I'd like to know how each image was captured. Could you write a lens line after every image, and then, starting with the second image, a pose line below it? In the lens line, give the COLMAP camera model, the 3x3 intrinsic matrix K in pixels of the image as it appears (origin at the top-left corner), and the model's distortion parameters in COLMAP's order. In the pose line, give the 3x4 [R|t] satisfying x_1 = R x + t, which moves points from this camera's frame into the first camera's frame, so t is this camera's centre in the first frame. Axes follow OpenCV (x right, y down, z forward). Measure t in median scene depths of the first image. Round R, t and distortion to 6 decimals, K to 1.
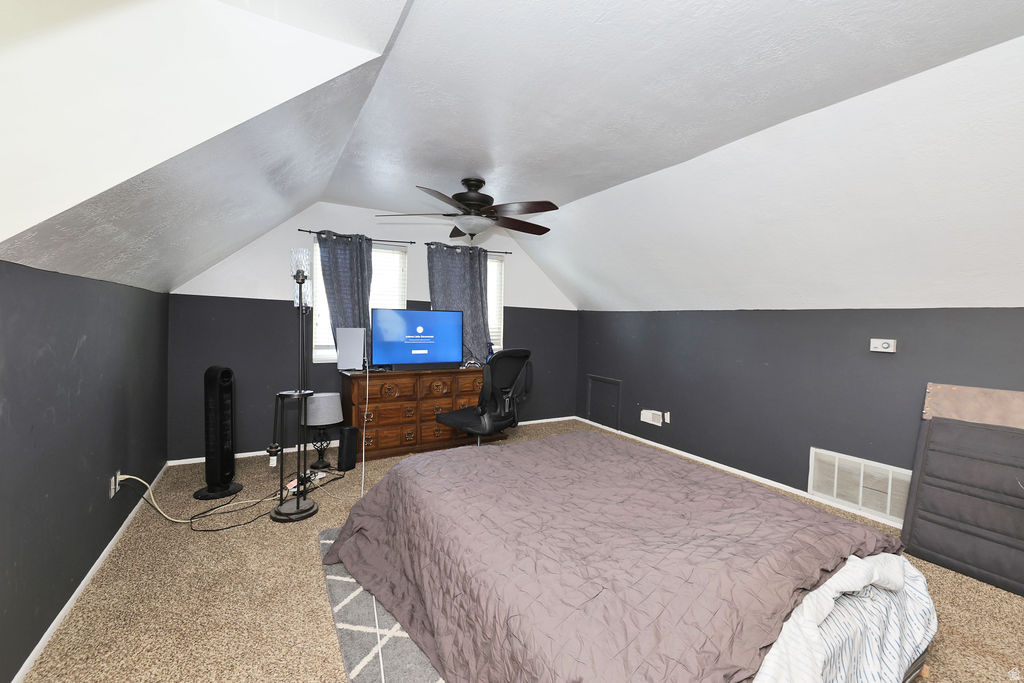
lens RADIAL K [[429.1, 0, 508.5], [0, 429.1, 333.8], [0, 0, 1]] dist [-0.000113, -0.000007]
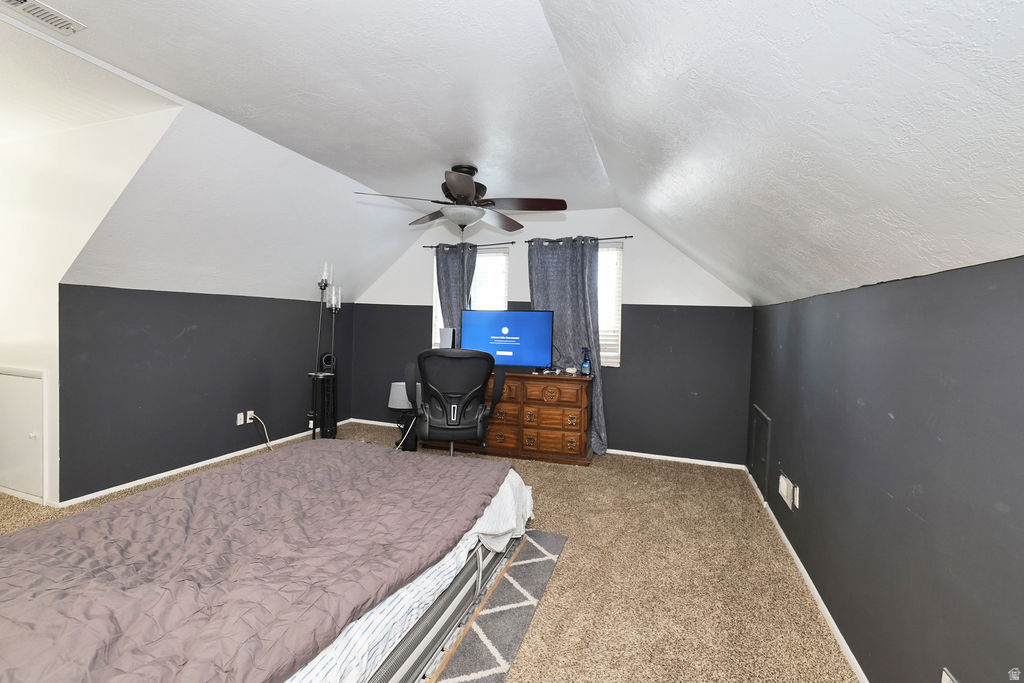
lens RADIAL K [[448.3, 0, 514.9], [0, 448.3, 333.1], [0, 0, 1]] dist [-0.000030, 0.000207]
pose [[0.636275, 0.017736, -0.771259, 0.574166], [-0.026114, 0.999658, 0.001444, -0.006056], [0.771021, 0.019222, 0.636520, 0.347929]]
